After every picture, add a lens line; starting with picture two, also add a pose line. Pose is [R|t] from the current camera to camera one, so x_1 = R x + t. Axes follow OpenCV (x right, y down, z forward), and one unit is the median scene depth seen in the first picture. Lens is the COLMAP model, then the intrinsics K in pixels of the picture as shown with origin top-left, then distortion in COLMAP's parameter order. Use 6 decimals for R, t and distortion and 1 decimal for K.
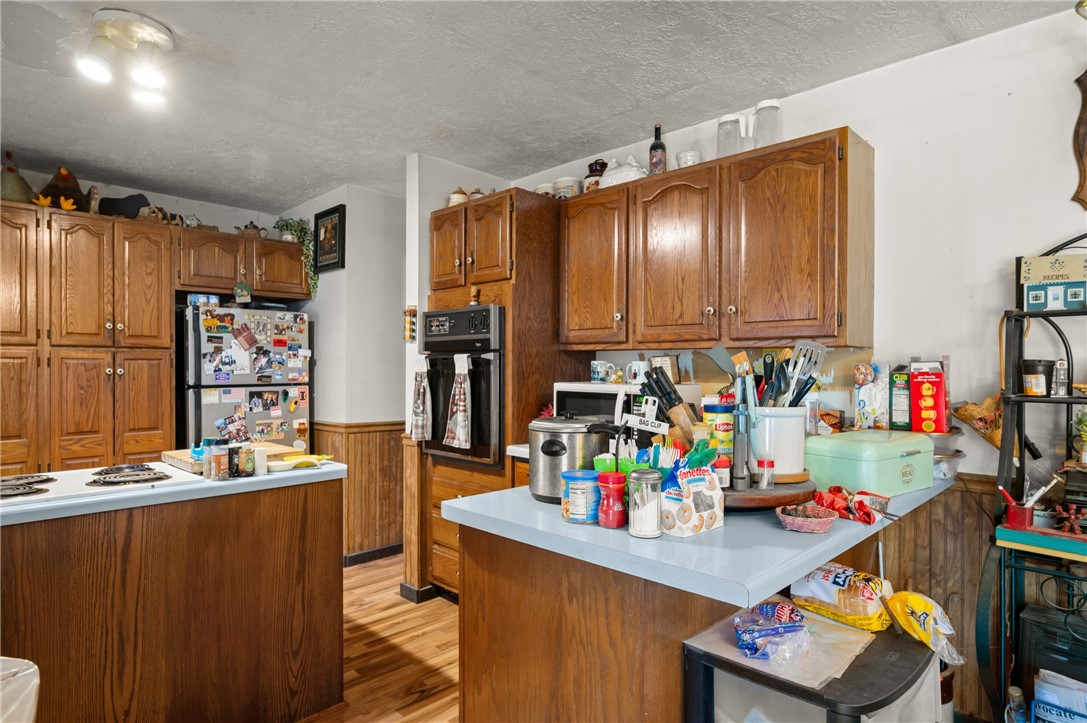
lens RADIAL K [[605.3, 0, 540.9], [0, 605.3, 368.1], [0, 0, 1]] dist [-0.002292, -0.000372]
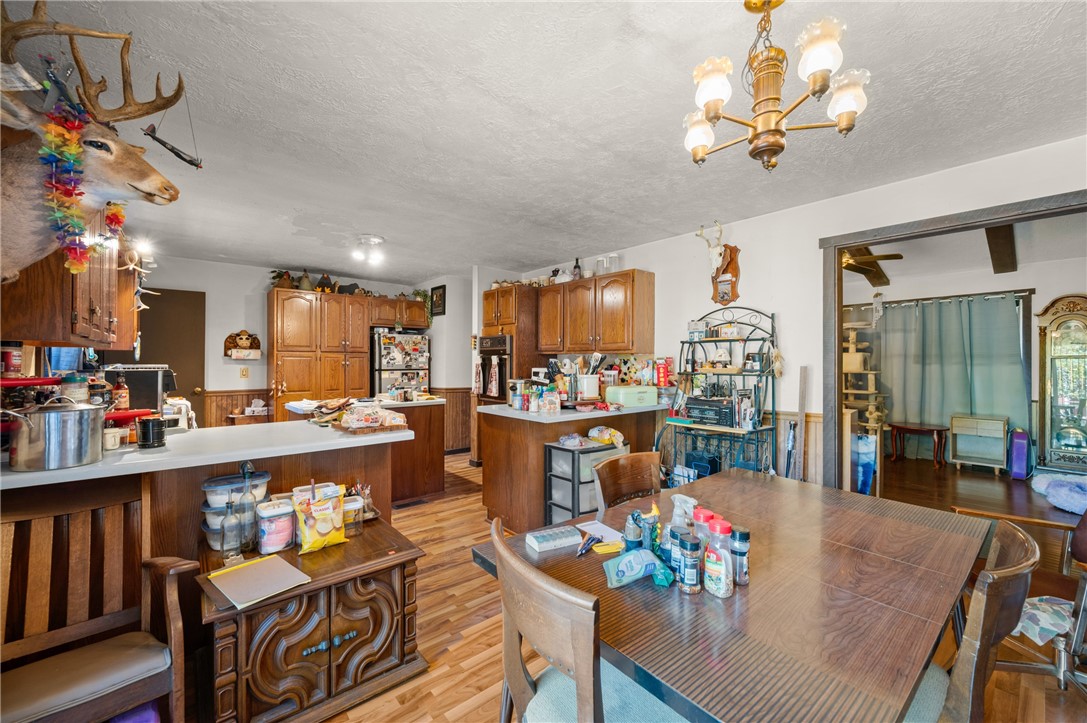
lens RADIAL K [[426.9, 0, 543.5], [0, 426.9, 361.5], [0, 0, 1]] dist [0.000208, 0.000025]
pose [[0.996352, 0.002094, -0.085309, 0.175201], [-0.002297, 0.999995, -0.002283, 0.002020], [0.085303, 0.002471, 0.996352, -0.549086]]
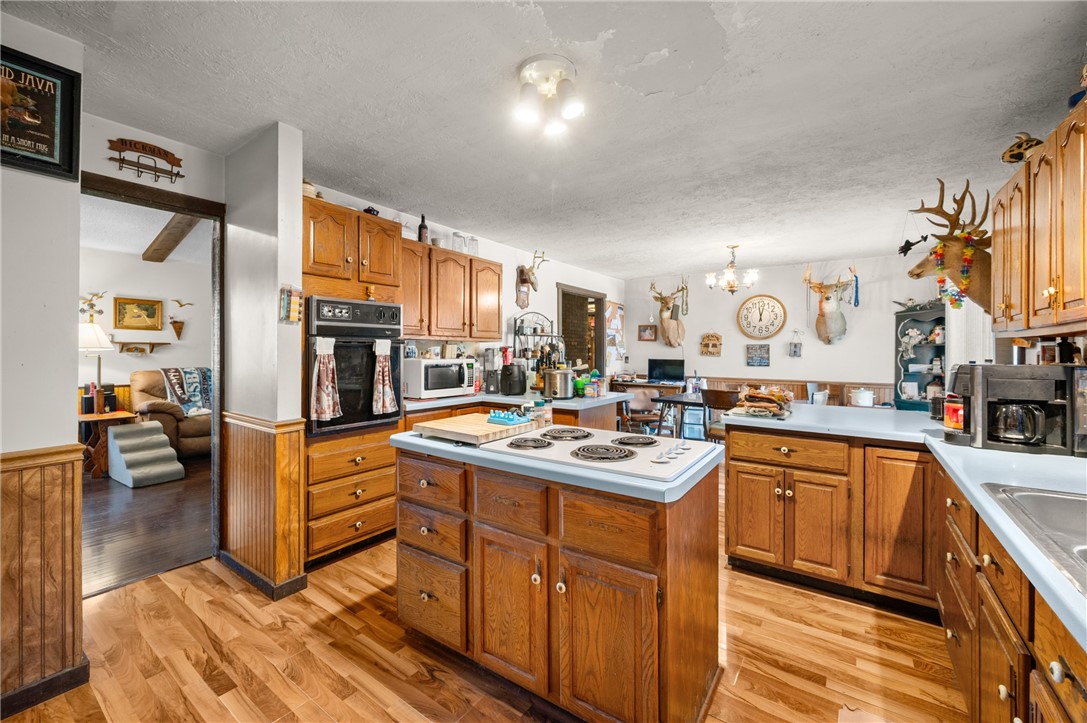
lens RADIAL K [[430.8, 0, 547.0], [0, 430.8, 352.1], [0, 0, 1]] dist [-0.000797, 0.000022]
pose [[-0.163672, -0.003561, 0.986508, -0.982035], [0.006571, 0.999967, 0.004700, 0.001138], [-0.986493, 0.007252, -0.163643, 0.733205]]
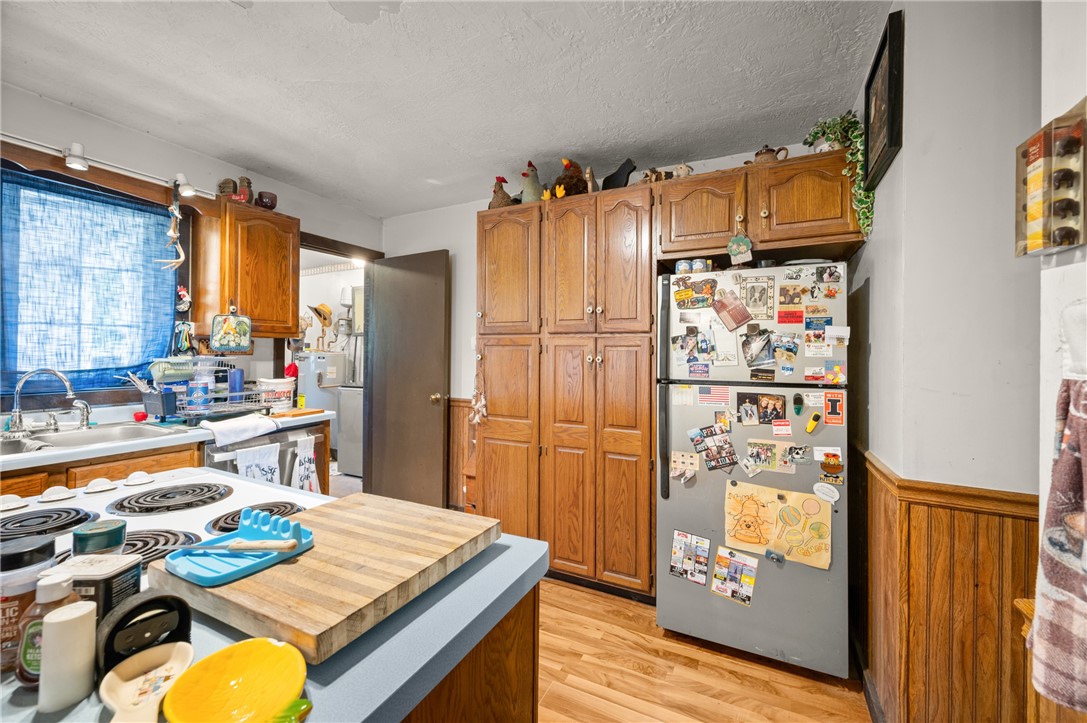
lens RADIAL K [[430.8, 0, 547.0], [0, 430.8, 352.1], [0, 0, 1]] dist [-0.000797, 0.000022]
pose [[0.319470, -0.001212, -0.947596, -0.114995], [-0.012349, 0.999909, -0.005442, -0.000956], [0.947516, 0.013441, 0.319426, 0.755415]]
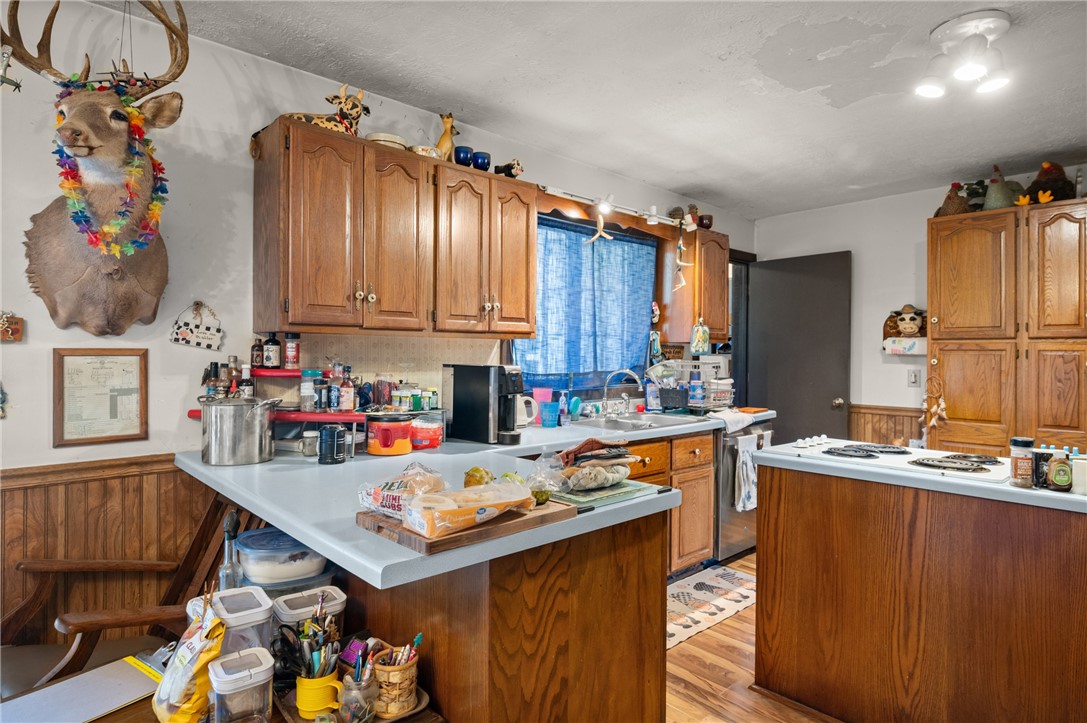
lens RADIAL K [[594.5, 0, 550.1], [0, 594.5, 351.9], [0, 0, 1]] dist [-0.003910, 0.000143]
pose [[-0.022715, -0.003804, -0.999735, 0.220218], [-0.011739, 0.999925, -0.003538, -0.000433], [0.999673, 0.011655, -0.022758, 0.201774]]
